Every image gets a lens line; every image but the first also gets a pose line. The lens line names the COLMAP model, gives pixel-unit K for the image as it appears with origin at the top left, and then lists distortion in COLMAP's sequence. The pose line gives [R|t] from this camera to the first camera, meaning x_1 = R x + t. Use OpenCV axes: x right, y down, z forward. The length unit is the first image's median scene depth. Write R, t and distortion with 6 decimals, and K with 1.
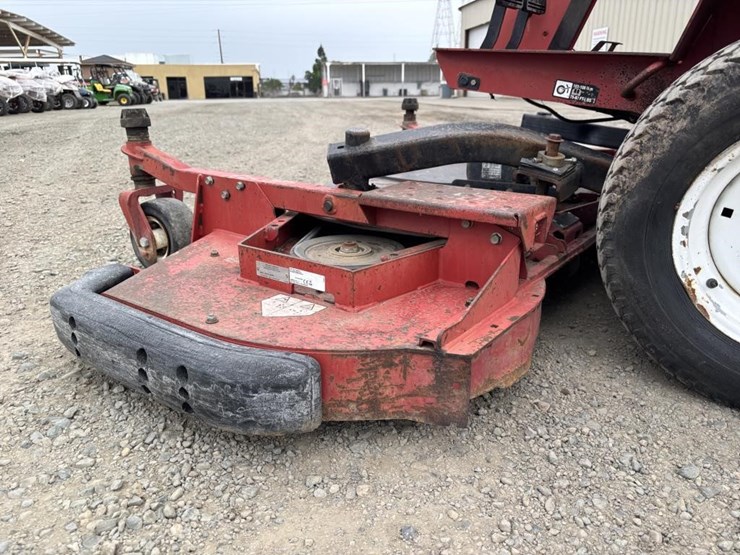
lens RADIAL K [[559.1, 0, 384.0], [0, 559.1, 261.3], [0, 0, 1]] dist [0.025240, -0.033528]
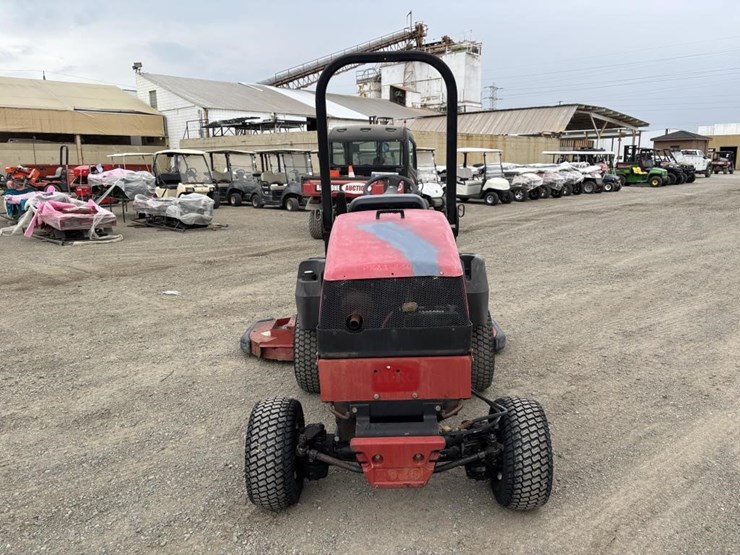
lens RADIAL K [[559.1, 0, 384.0], [0, 559.1, 261.3], [0, 0, 1]] dist [0.025240, -0.033528]
pose [[0.583315, 0.147933, -0.798661, 0.121329], [-0.234785, 0.972010, 0.008563, -0.023417], [0.777573, 0.182518, 0.601721, -0.034742]]
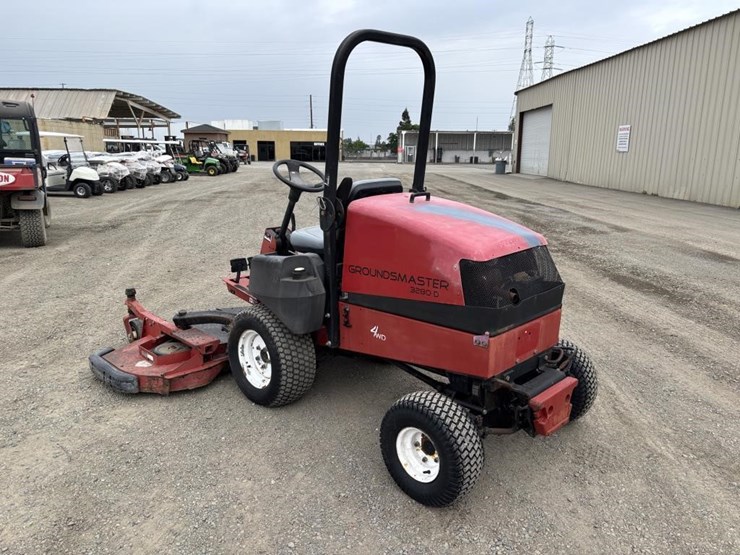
lens RADIAL K [[549.2, 0, 370.1], [0, 549.2, 281.2], [0, 0, 1]] dist [0.023920, -0.031194]
pose [[0.986469, 0.058107, -0.153307, 0.053520], [-0.068124, 0.995815, -0.060916, -0.010130], [0.149126, 0.070535, 0.986299, -0.071217]]
